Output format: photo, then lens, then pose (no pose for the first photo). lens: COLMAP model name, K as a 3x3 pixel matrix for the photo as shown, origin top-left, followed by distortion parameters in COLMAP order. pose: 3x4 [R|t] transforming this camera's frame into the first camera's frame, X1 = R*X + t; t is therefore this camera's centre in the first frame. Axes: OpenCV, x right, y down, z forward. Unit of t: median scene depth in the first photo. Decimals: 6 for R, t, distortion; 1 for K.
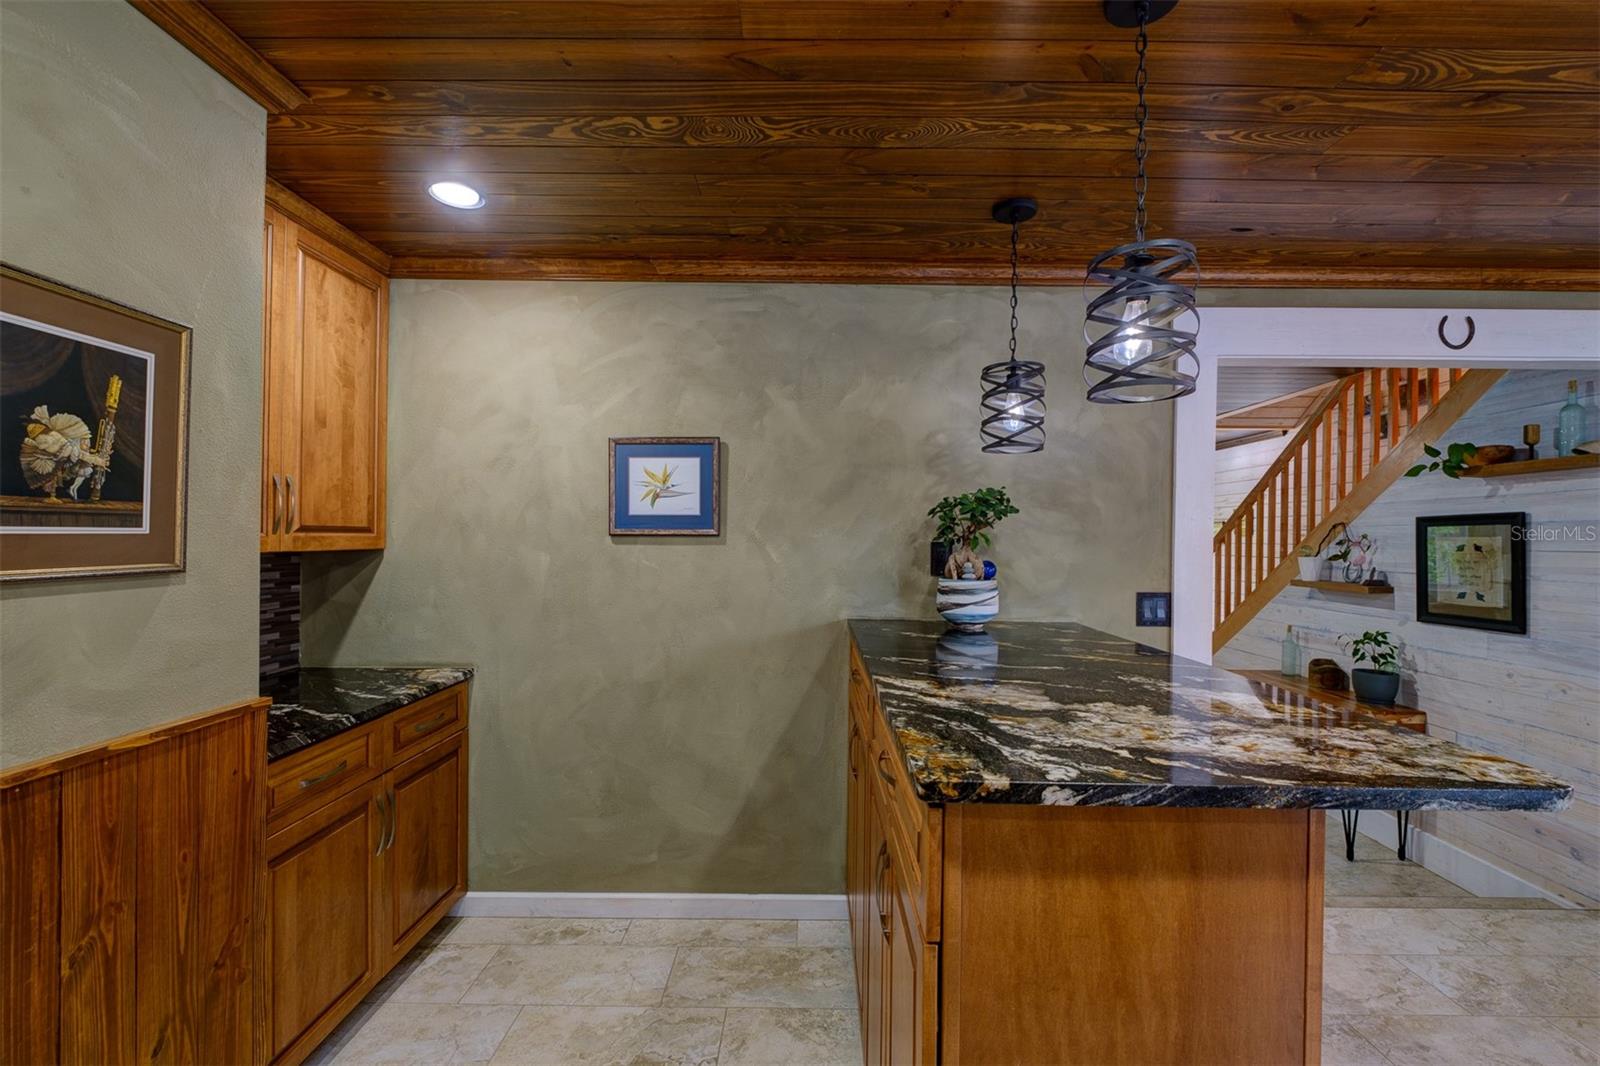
lens RADIAL K [[687.5, 0, 805.6], [0, 687.5, 534.2], [0, 0, 1]] dist [0.003601, -0.004955]
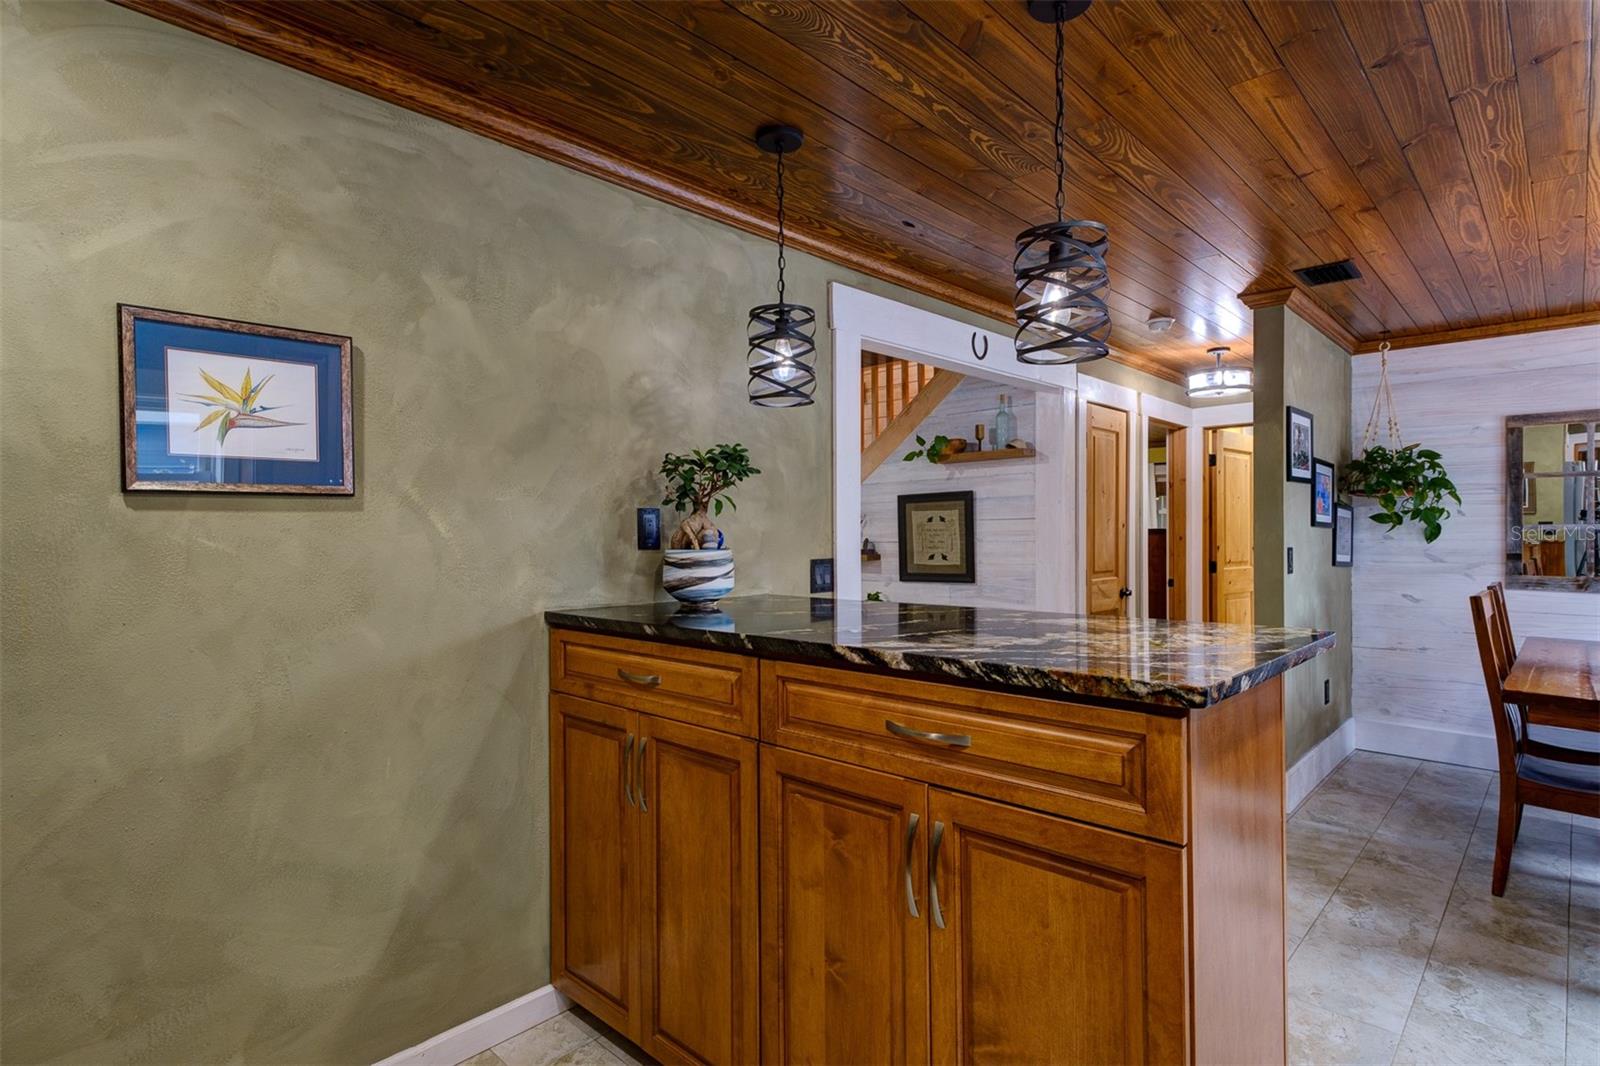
lens RADIAL K [[810.4, 0, 808.7], [0, 810.4, 533.6], [0, 0, 1]] dist [0.011334, -0.000509]
pose [[0.682213, -0.018722, 0.730914, -0.383586], [0.014187, 0.999823, 0.012368, 0.032504], [-0.731016, 0.001932, 0.682358, 0.197367]]
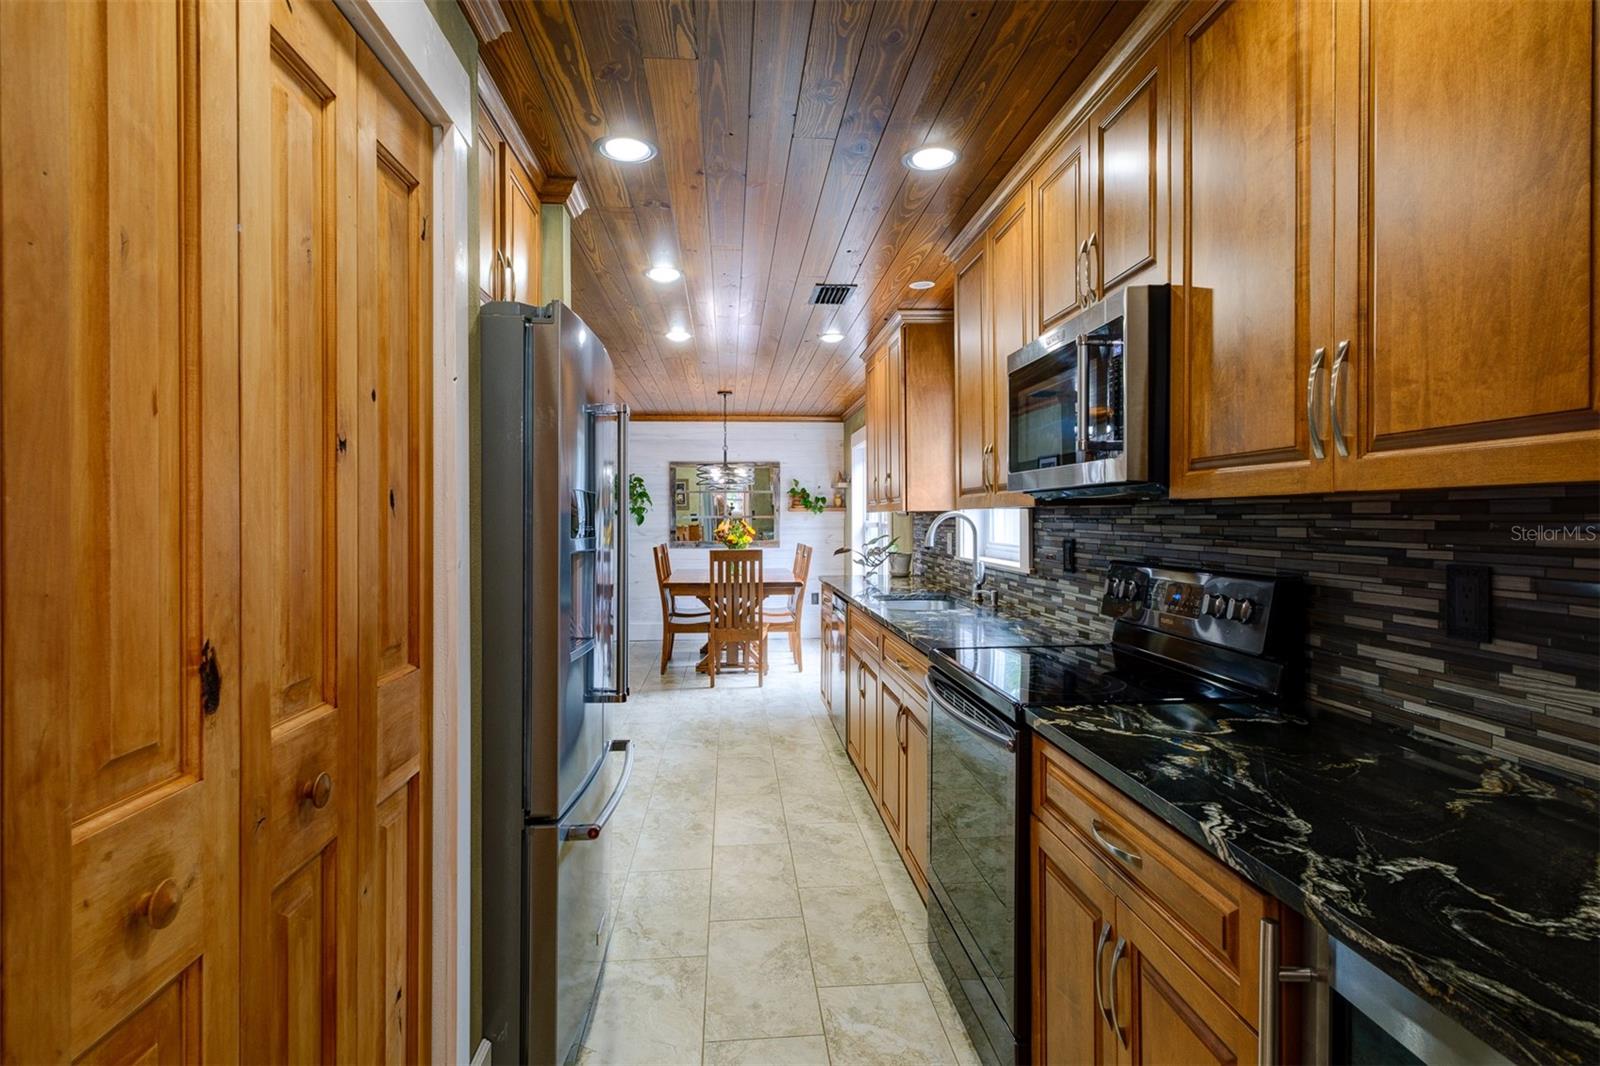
lens RADIAL K [[822.3, 0, 792.7], [0, 822.3, 517.4], [0, 0, 1]] dist [0.000060, -0.000197]
pose [[-0.082851, -0.011903, 0.996491, -1.620295], [0.008123, 0.999887, 0.012619, 0.022250], [-0.996529, 0.009140, -0.082745, 0.067861]]
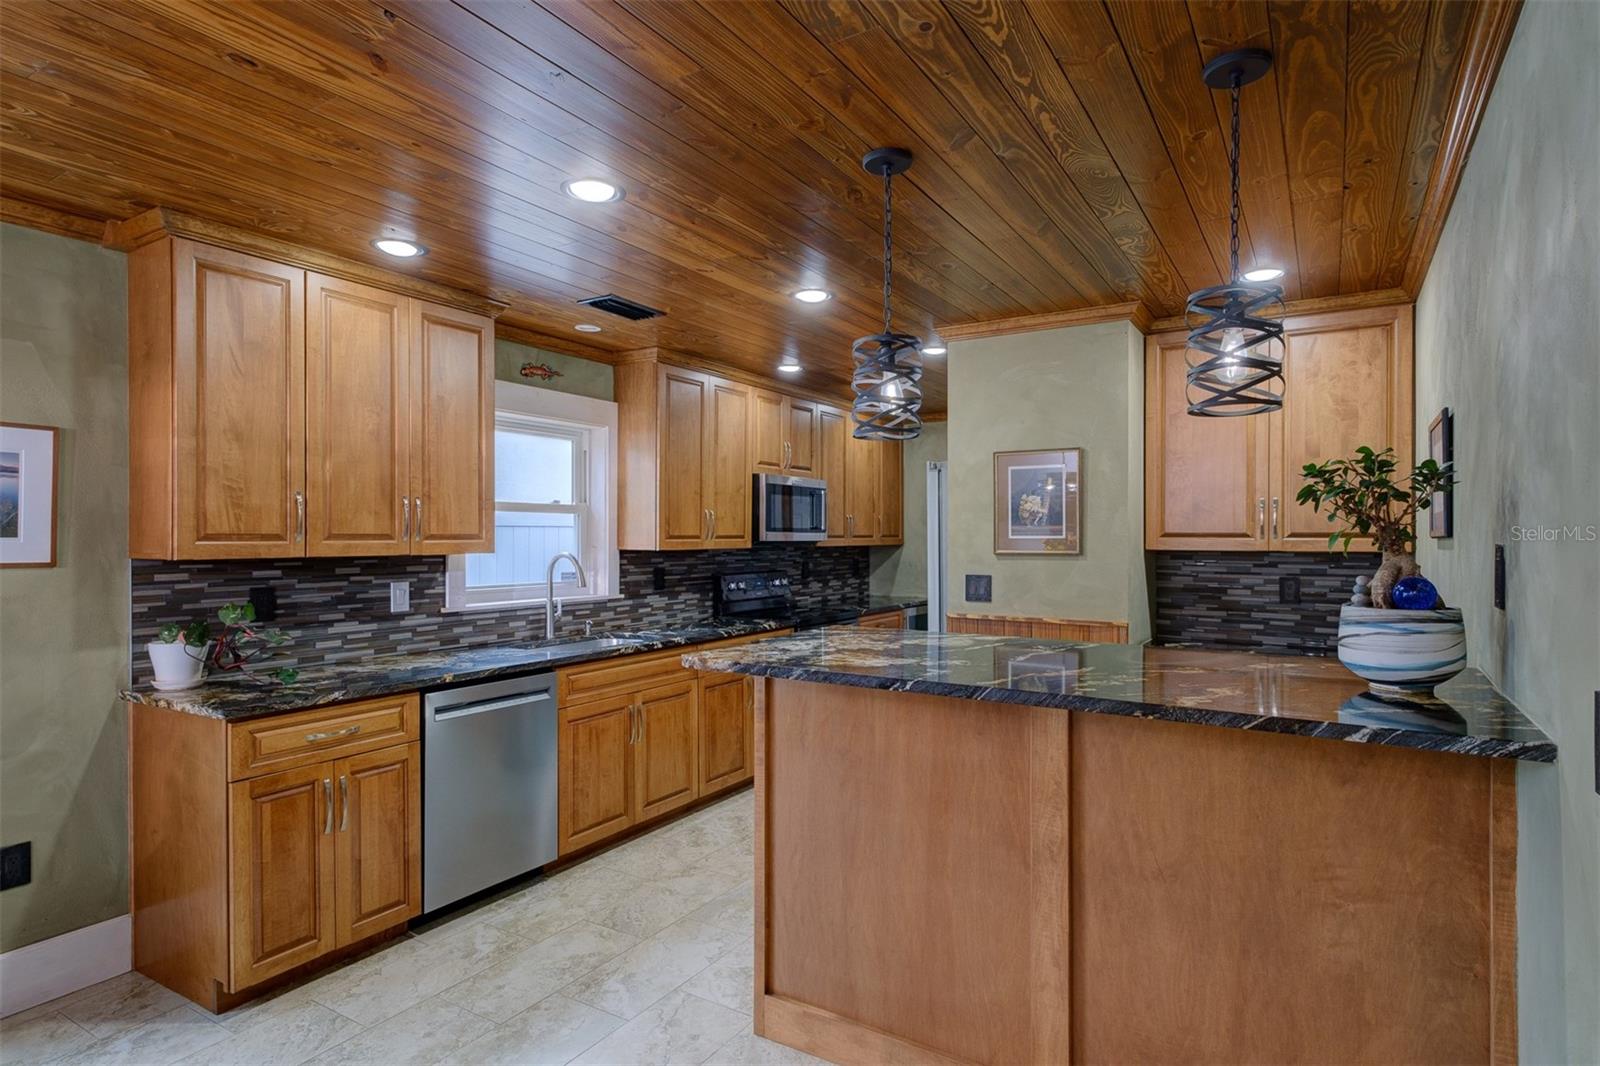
lens RADIAL K [[859.6, 0, 804.0], [0, 859.6, 537.8], [0, 0, 1]] dist [0.013432, -0.000009]
pose [[-0.521848, -0.009460, -0.852986, 1.057641], [-0.005449, 0.999955, -0.007757, 0.013611], [0.853021, 0.000600, -0.521876, 0.894705]]
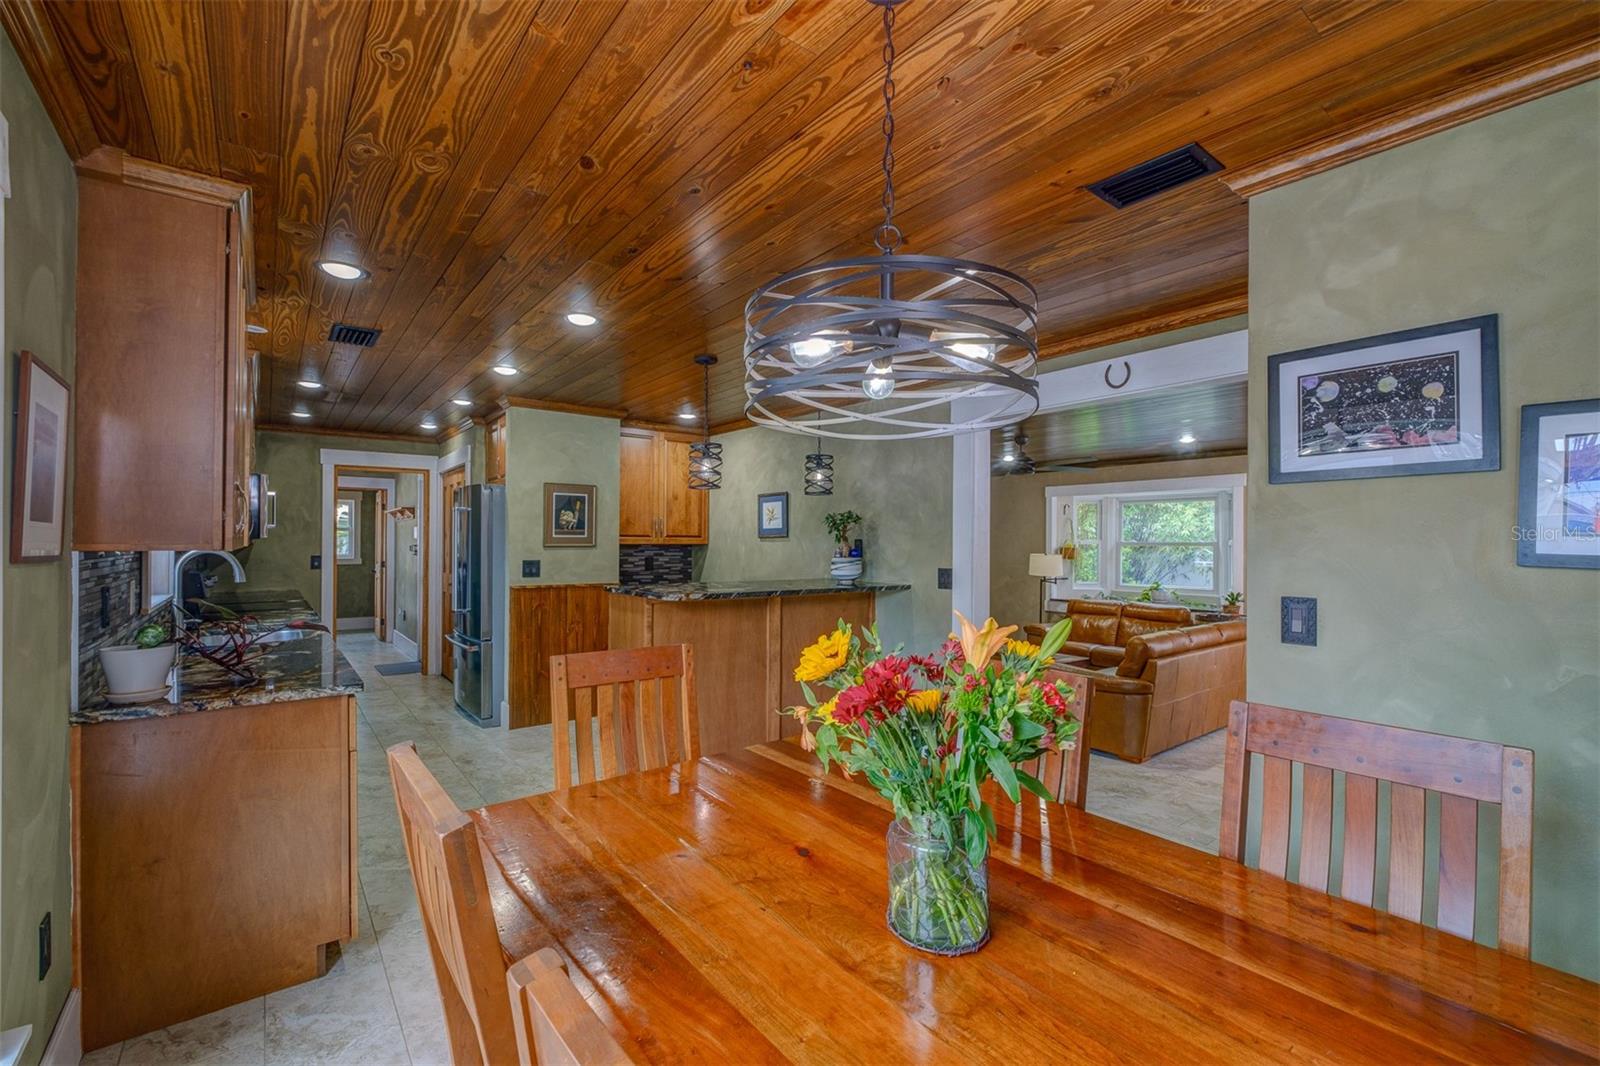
lens RADIAL K [[687.5, 0, 805.6], [0, 687.5, 534.2], [0, 0, 1]] dist [0.003601, -0.004955]
pose [[0.620439, -0.015722, -0.784097, 1.590249], [0.003653, 0.999846, -0.017157, 0.030037], [0.784246, 0.007781, 0.620401, -0.282889]]
